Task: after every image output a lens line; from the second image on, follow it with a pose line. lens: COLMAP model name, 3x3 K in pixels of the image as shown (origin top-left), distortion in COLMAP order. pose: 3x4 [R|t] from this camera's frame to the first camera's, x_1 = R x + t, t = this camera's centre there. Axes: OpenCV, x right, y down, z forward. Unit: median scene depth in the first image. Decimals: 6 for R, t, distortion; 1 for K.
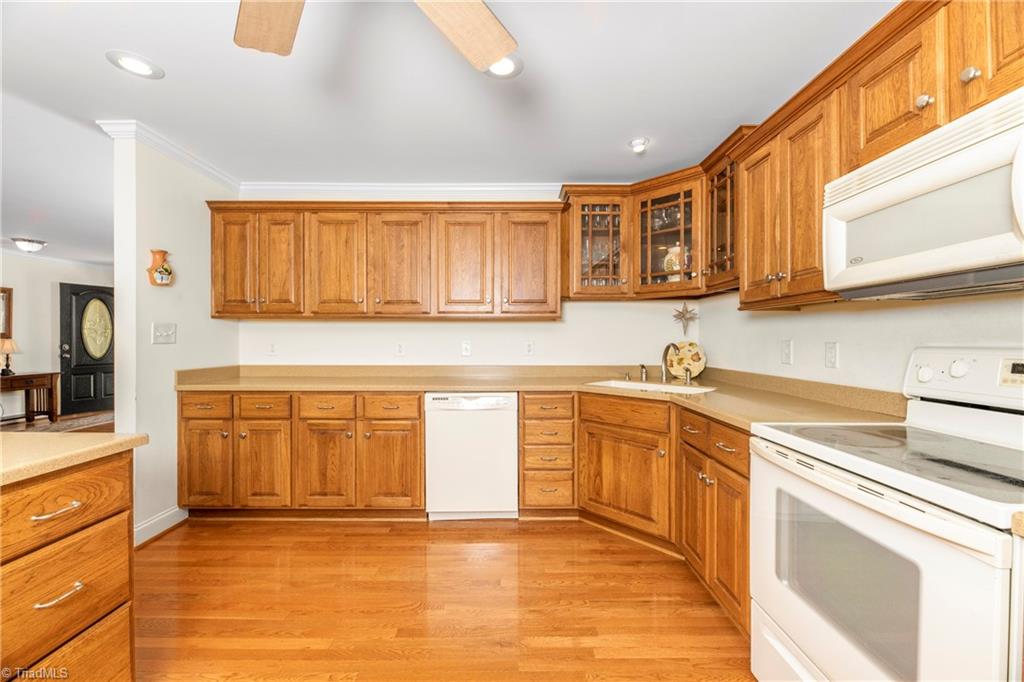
lens RADIAL K [[409.8, 0, 515.9], [0, 409.8, 340.3], [0, 0, 1]] dist [-0.000633, -0.000080]
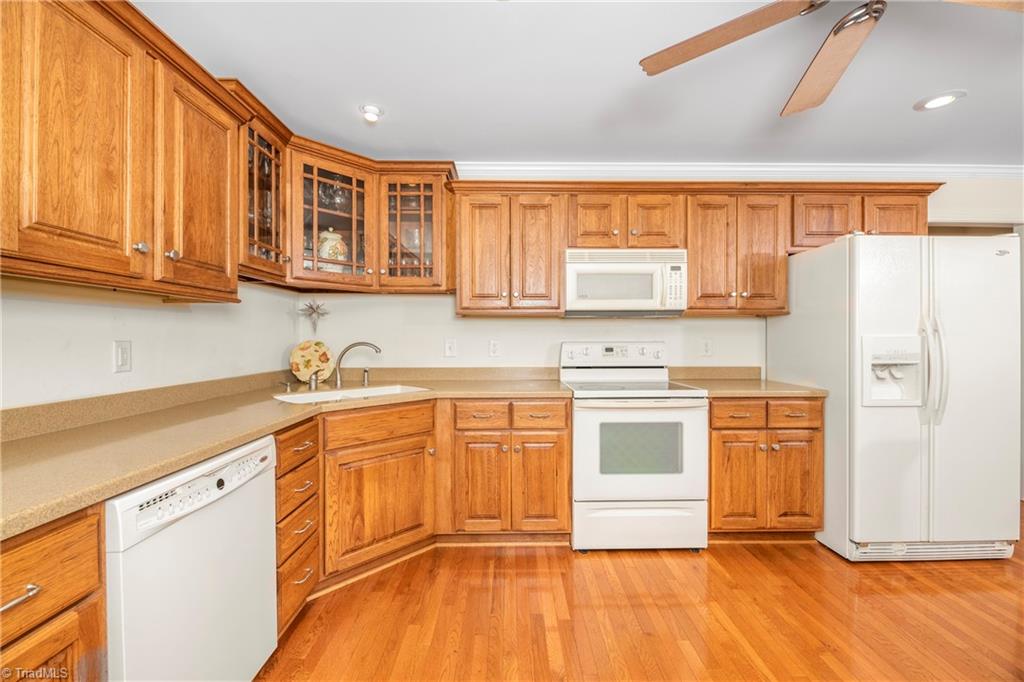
lens RADIAL K [[415.1, 0, 508.3], [0, 415.1, 340.2], [0, 0, 1]] dist [-0.002555, -0.000524]
pose [[-0.006159, -0.005760, 0.999964, -0.598250], [0.001892, 0.999982, 0.005771, -0.002749], [-0.999979, 0.001927, -0.006148, 0.741055]]
